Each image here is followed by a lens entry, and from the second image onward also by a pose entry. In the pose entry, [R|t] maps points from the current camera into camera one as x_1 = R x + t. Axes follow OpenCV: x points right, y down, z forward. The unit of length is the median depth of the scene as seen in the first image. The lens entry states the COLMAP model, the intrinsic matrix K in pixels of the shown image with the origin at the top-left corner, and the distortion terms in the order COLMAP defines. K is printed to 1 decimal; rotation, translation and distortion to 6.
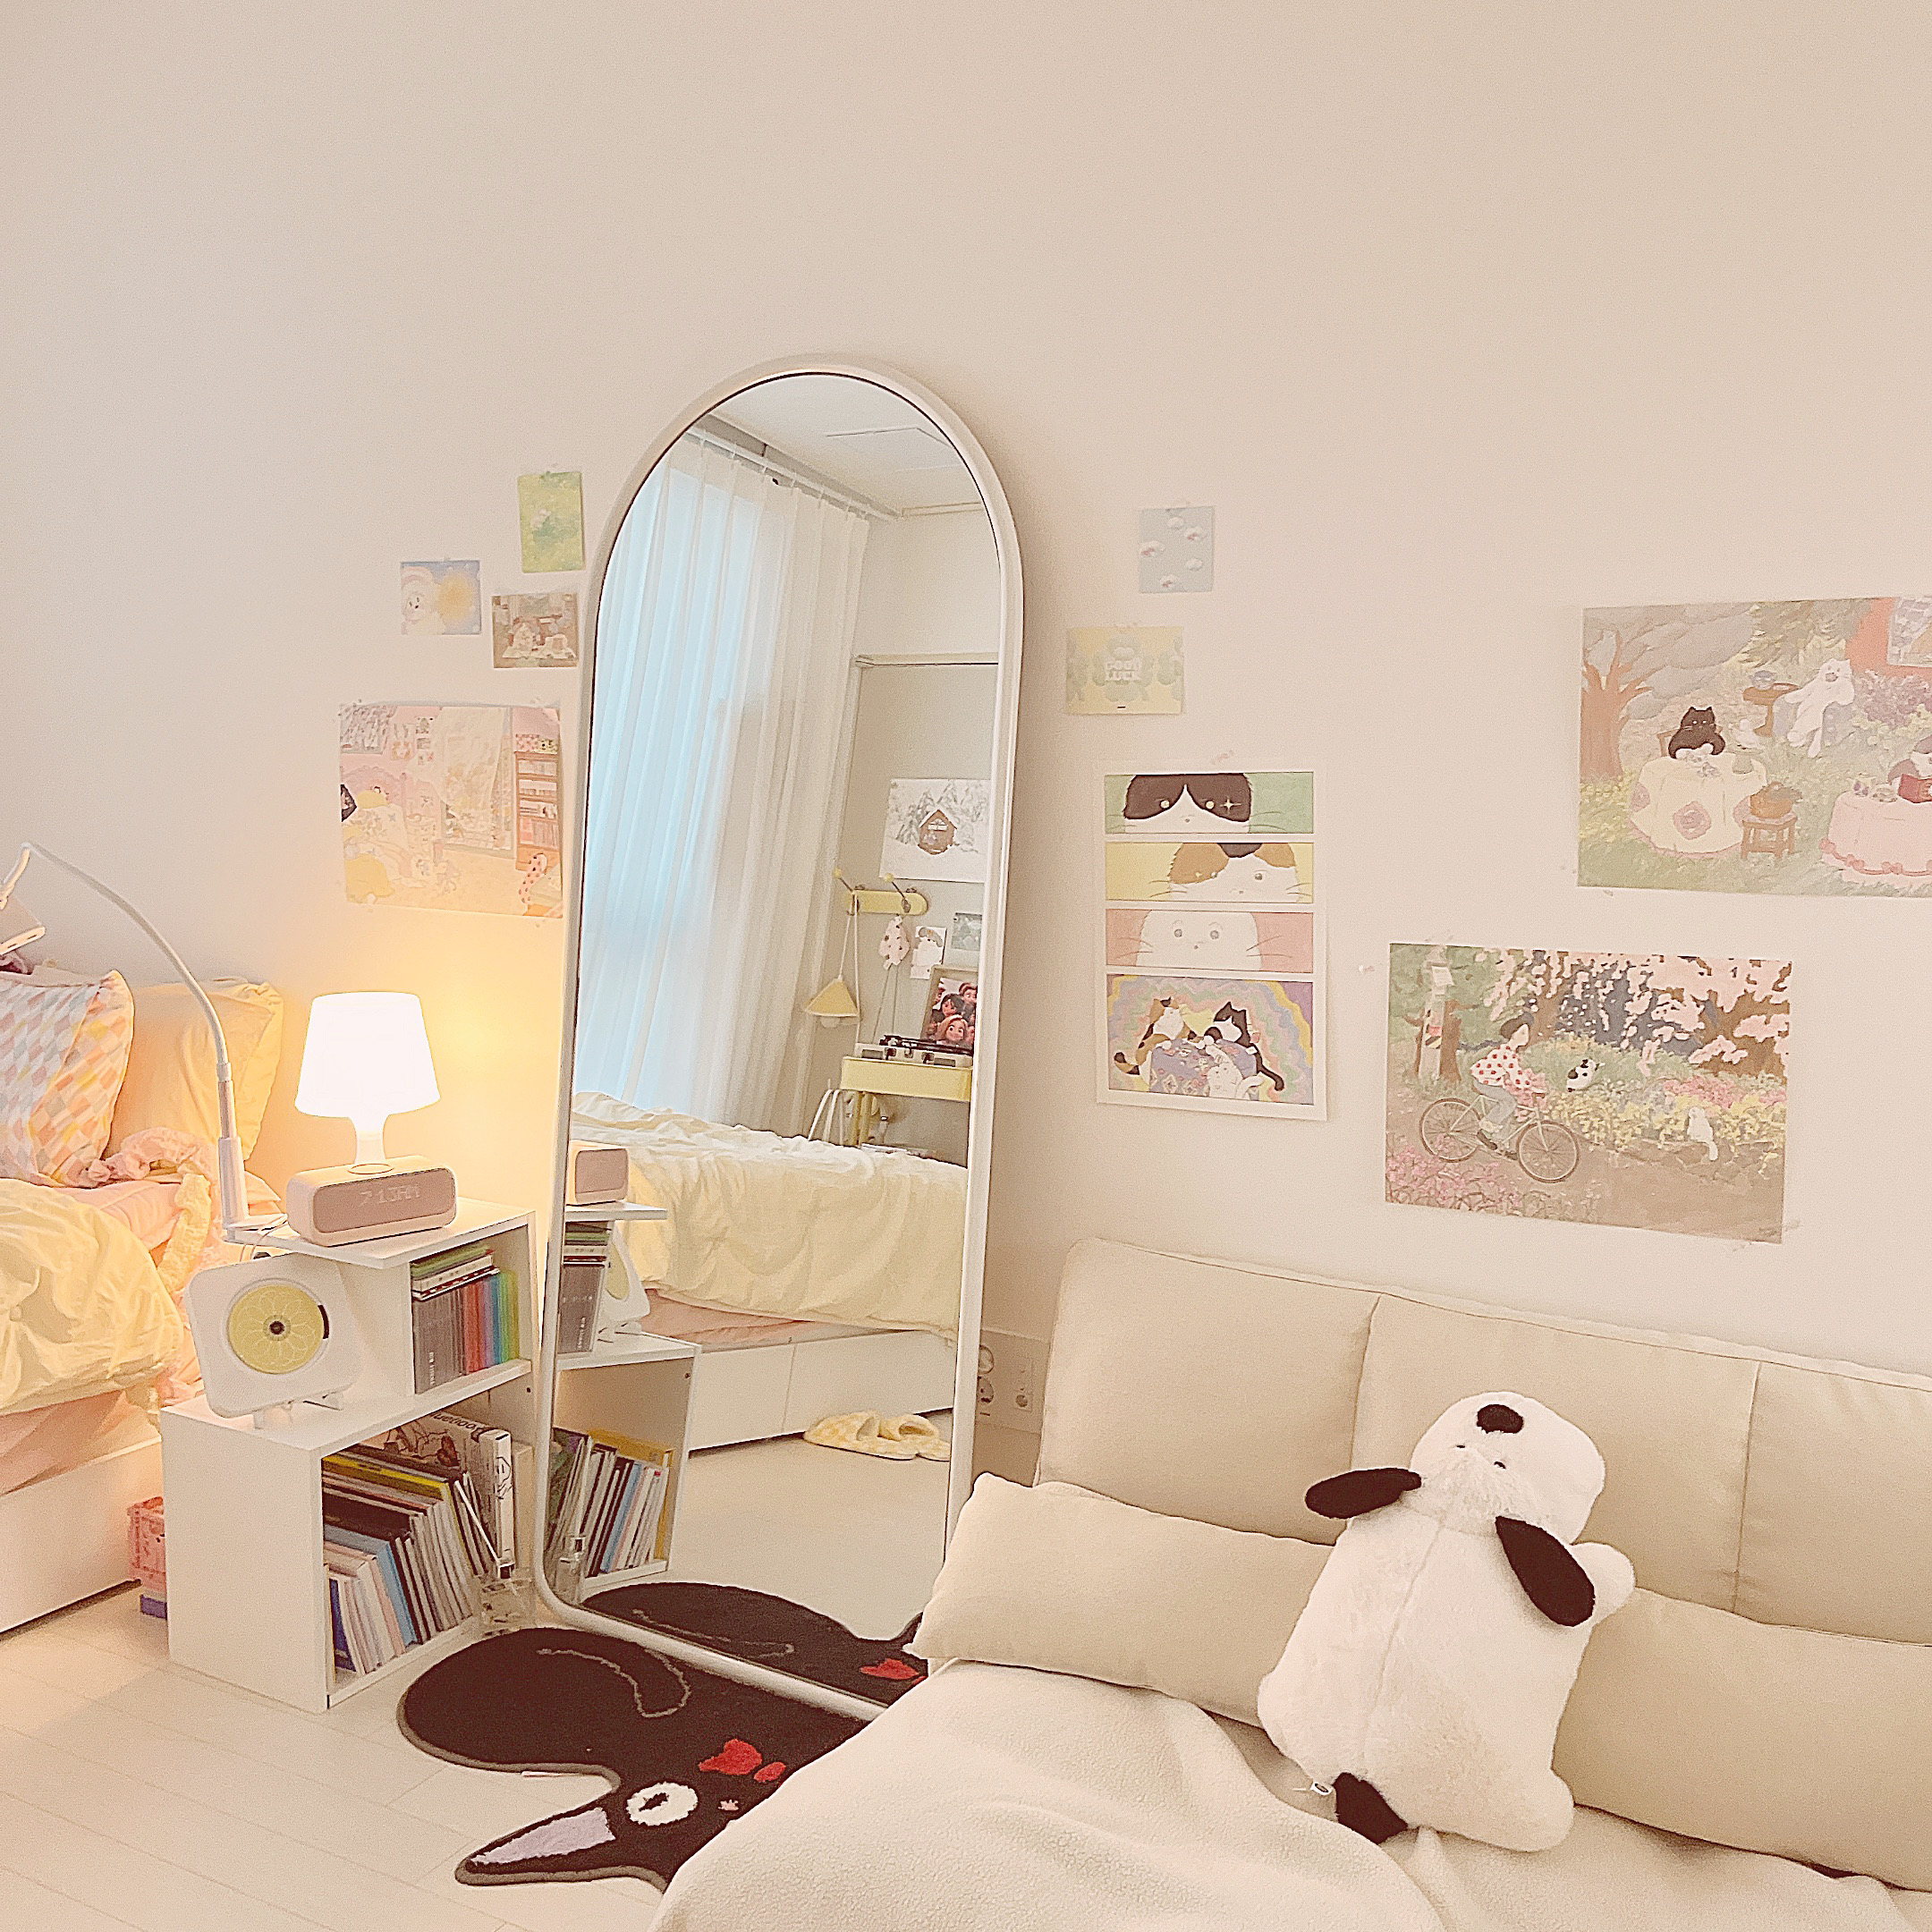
lens RADIAL K [[1831.3, 0, 964.2], [0, 1831.3, 917.1], [0, 0, 1]] dist [0.064191, -0.128582]
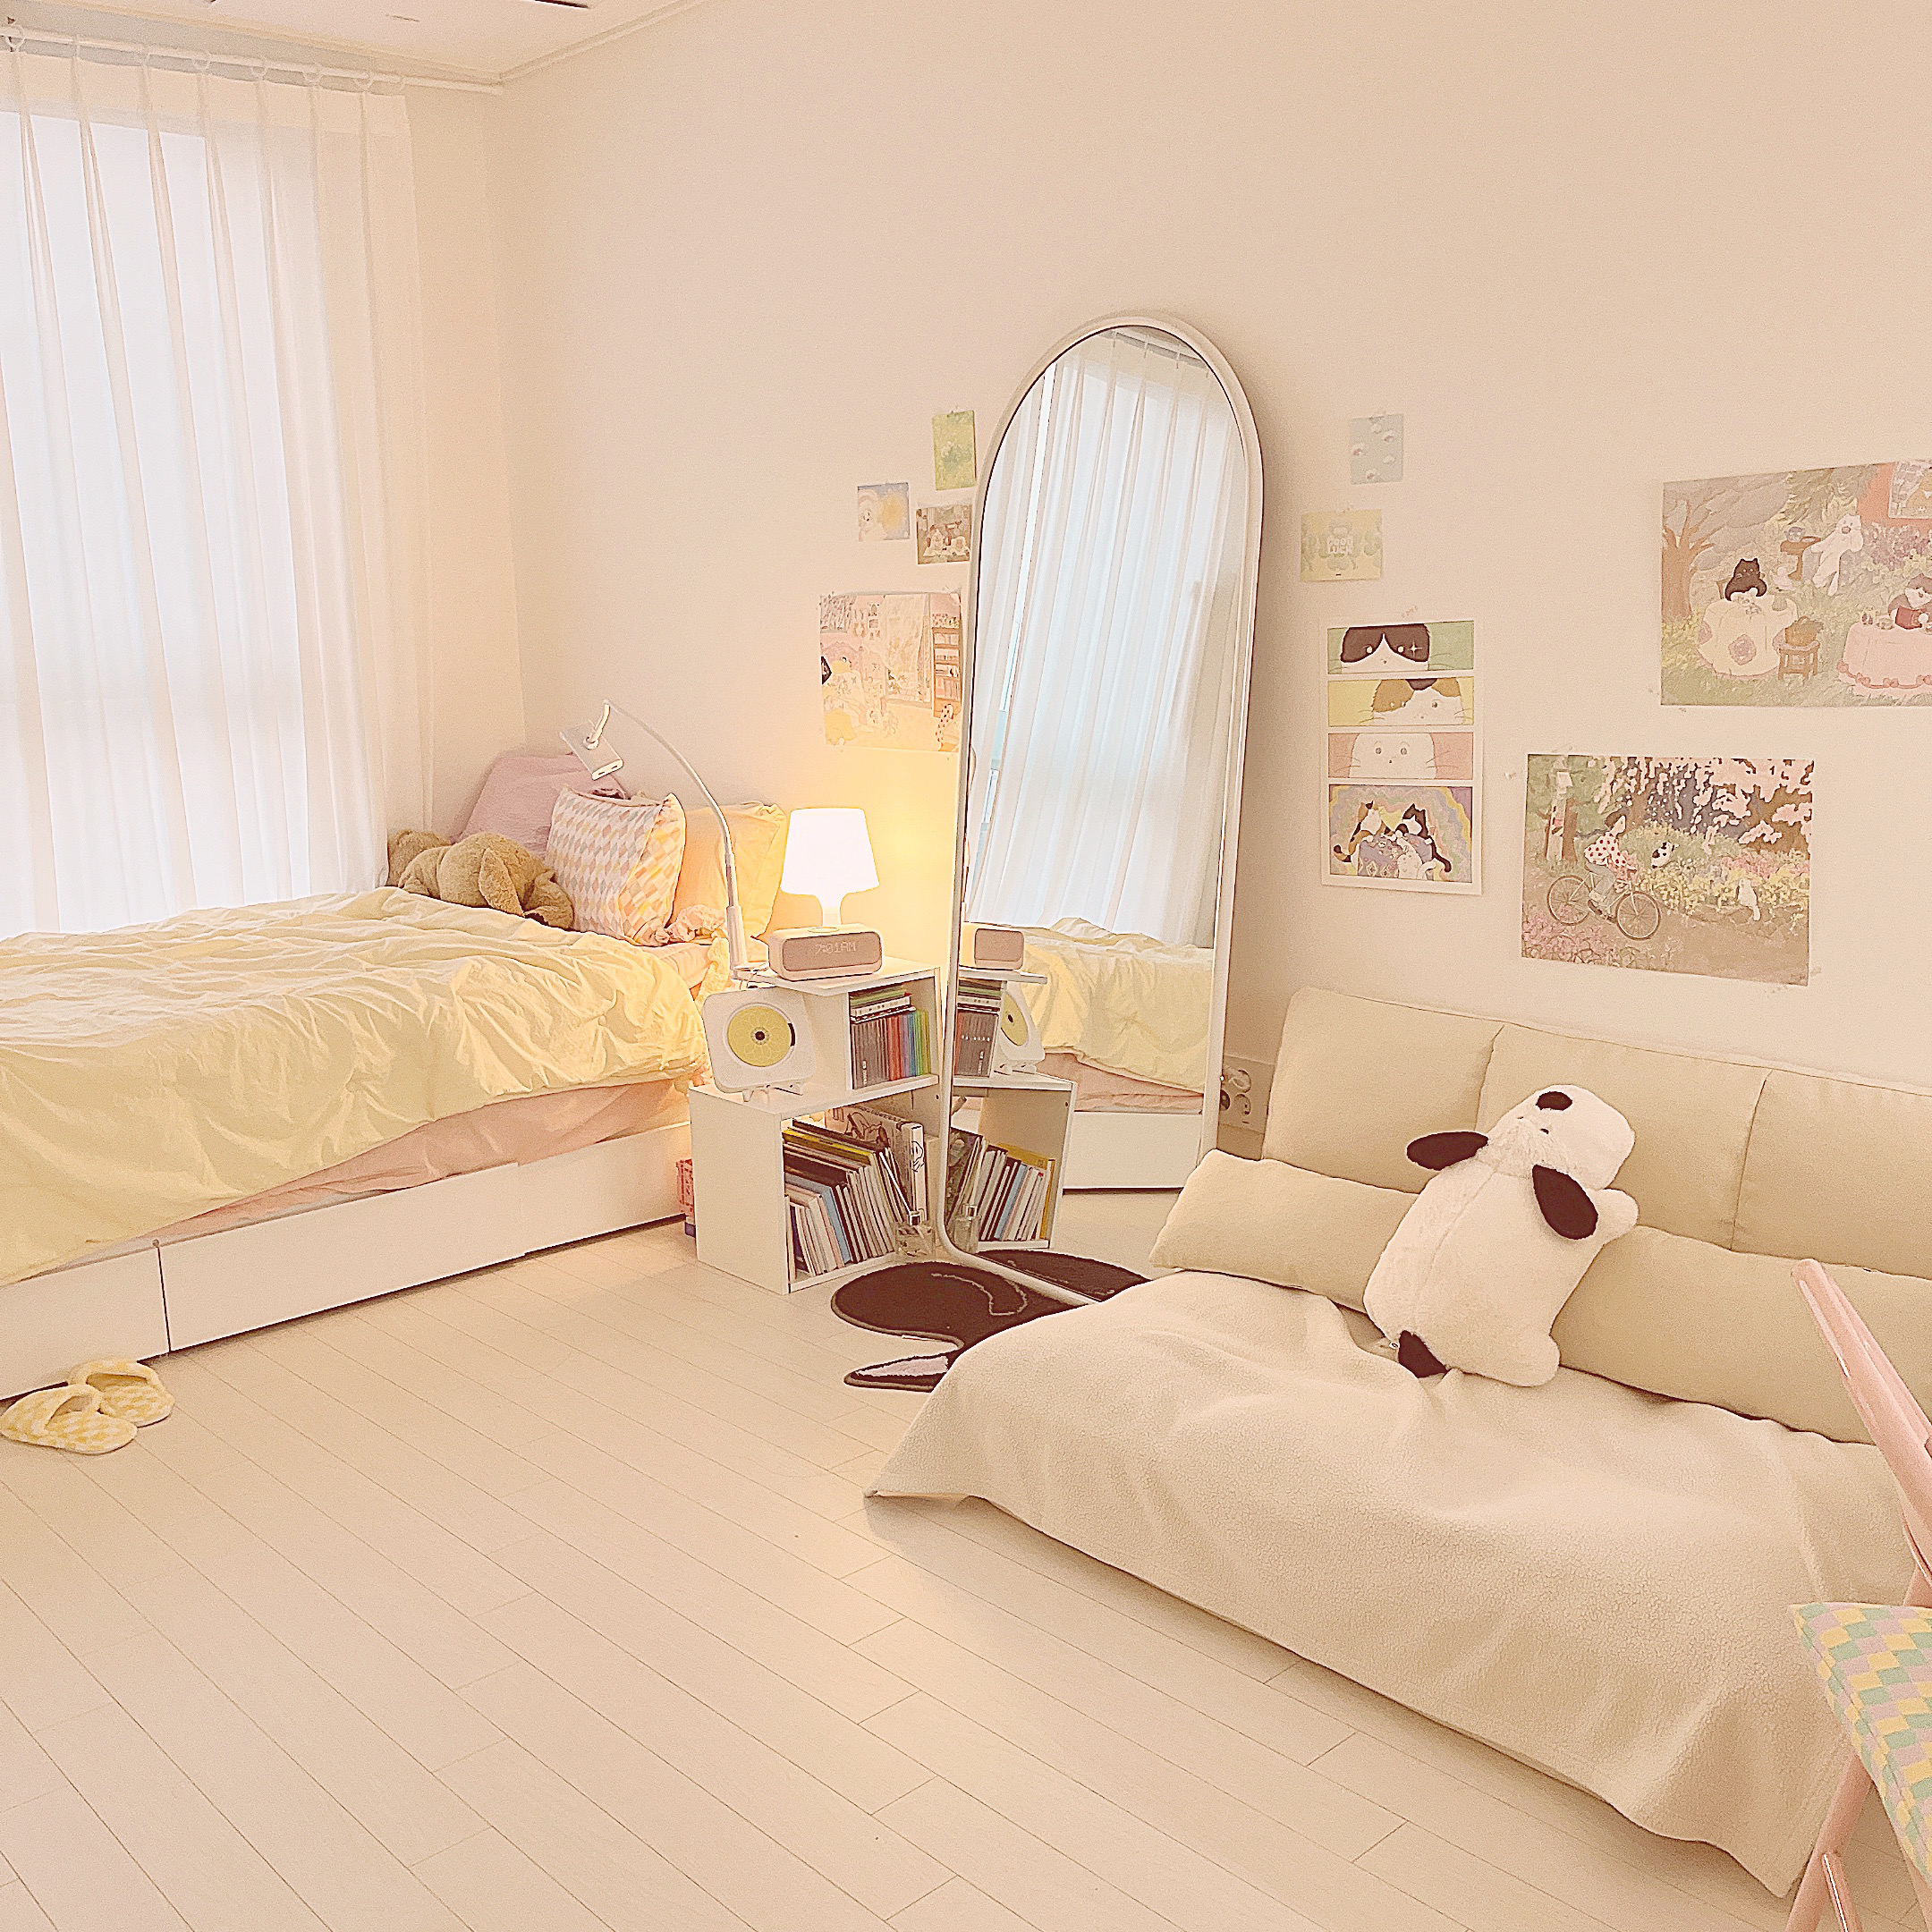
lens RADIAL K [[1831.3, 0, 964.2], [0, 1831.3, 917.1], [0, 0, 1]] dist [0.064191, -0.128582]
pose [[0.945476, 0.020933, -0.325018, 0.264268], [0.000184, 0.997898, 0.064804, 0.041508], [0.325691, -0.061331, 0.943485, -0.320360]]
